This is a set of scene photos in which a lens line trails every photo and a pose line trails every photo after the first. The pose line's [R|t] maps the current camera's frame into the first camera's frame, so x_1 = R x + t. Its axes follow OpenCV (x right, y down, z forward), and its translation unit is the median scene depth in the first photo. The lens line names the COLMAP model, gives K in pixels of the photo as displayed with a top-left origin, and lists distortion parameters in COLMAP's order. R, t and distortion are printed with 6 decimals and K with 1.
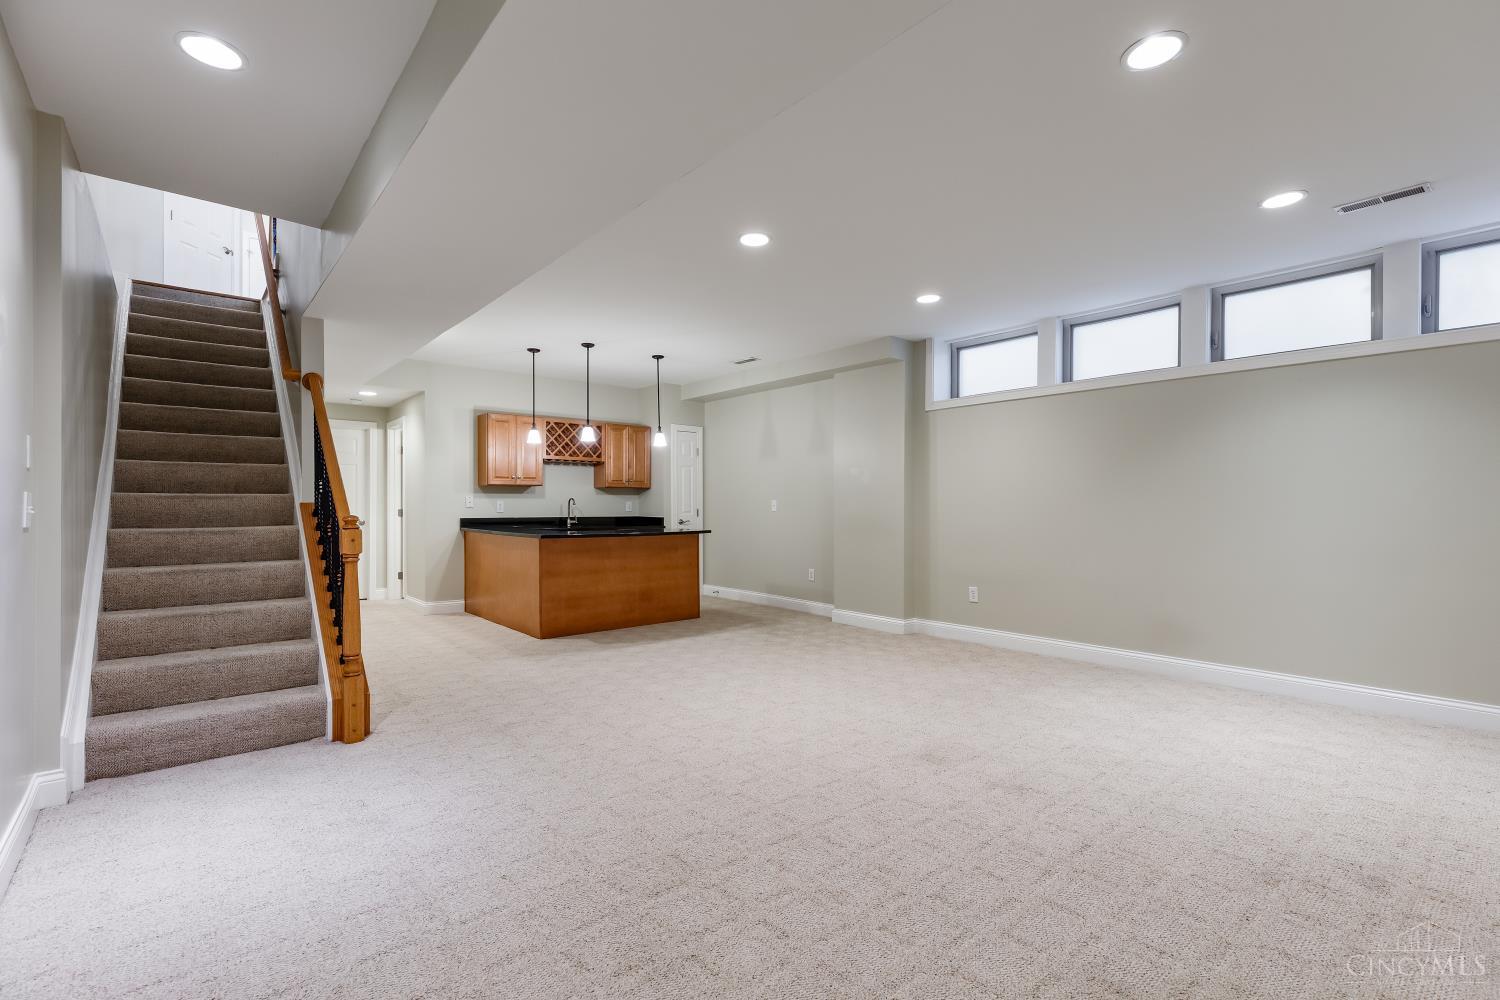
lens RADIAL K [[679.2, 0, 762.5], [0, 679.2, 507.6], [0, 0, 1]] dist [0.004876, 0.000324]
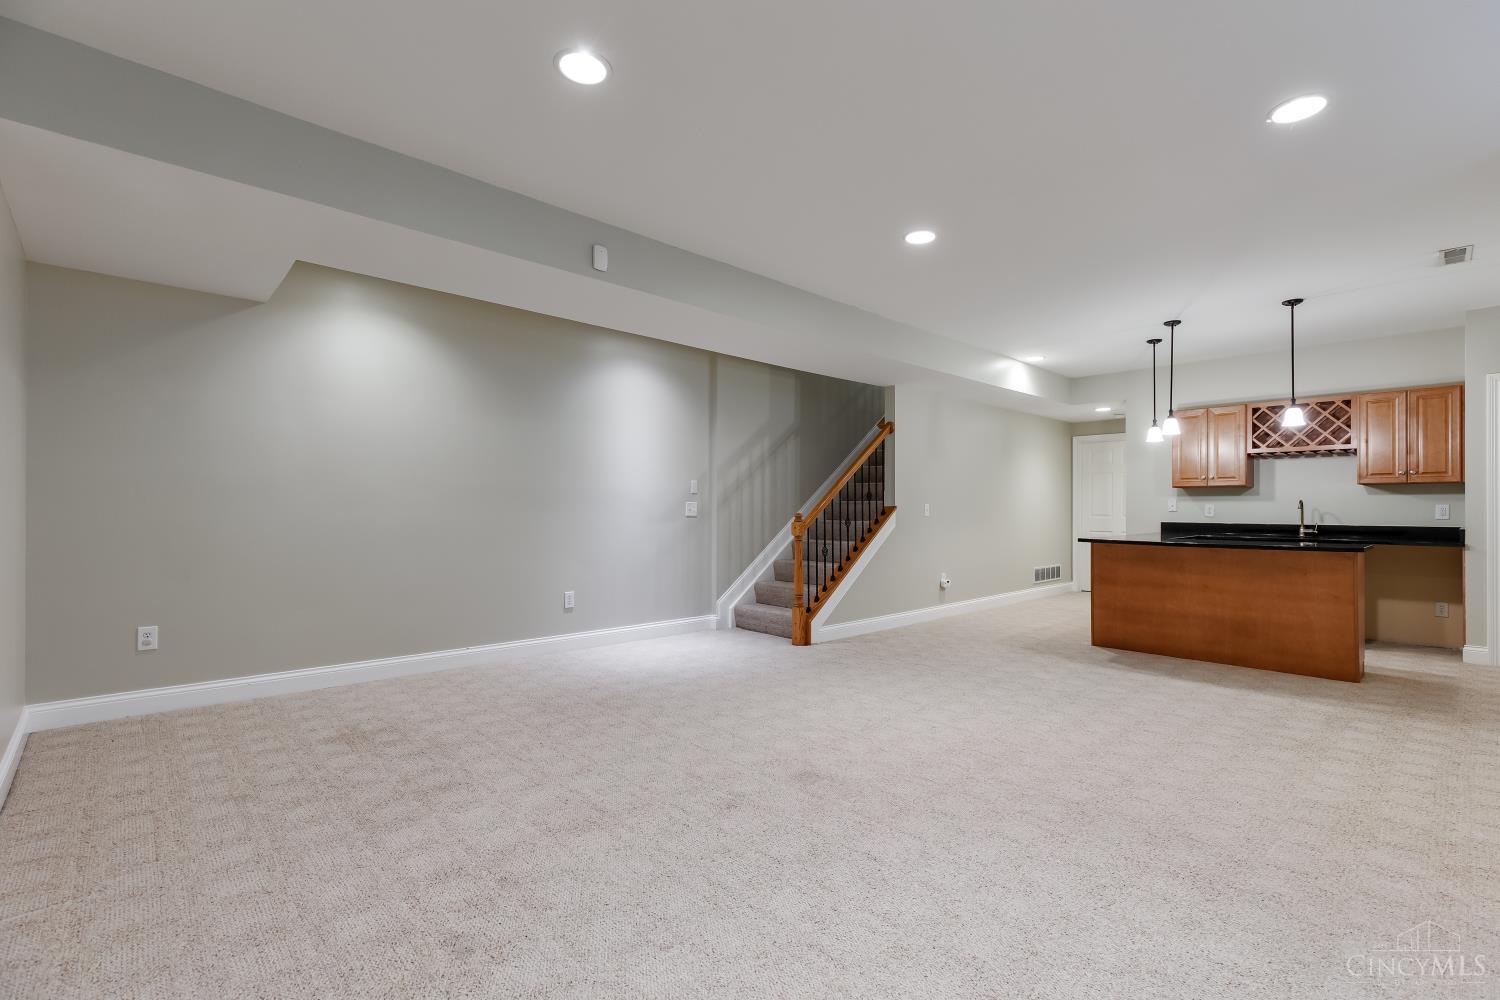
lens RADIAL K [[679.2, 0, 762.5], [0, 679.2, 507.6], [0, 0, 1]] dist [0.004876, 0.000324]
pose [[0.037271, -0.003150, -0.999300, 0.506891], [-0.004973, 0.999982, -0.003337, 0.000316], [0.999293, 0.005094, 0.037254, 0.385939]]
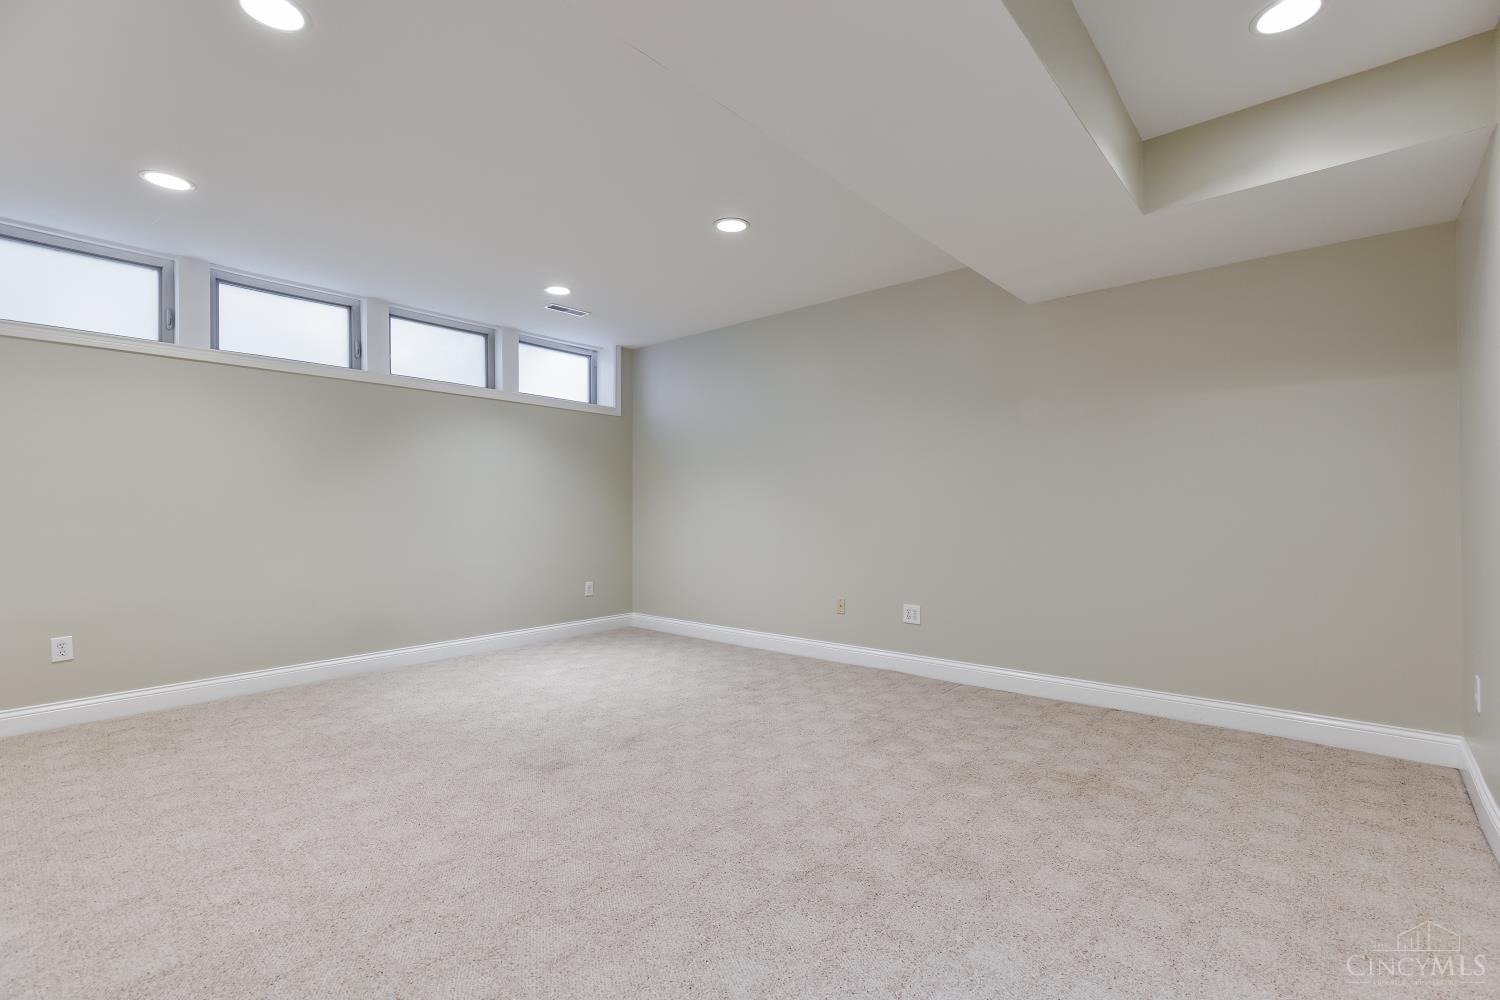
lens RADIAL K [[676.9, 0, 765.5], [0, 676.9, 509.1], [0, 0, 1]] dist [-0.003718, -0.000217]
pose [[-0.156057, -0.008890, 0.987708, -0.319378], [0.005425, 0.999937, 0.009857, -0.002675], [-0.987733, 0.006897, -0.155998, 0.363644]]
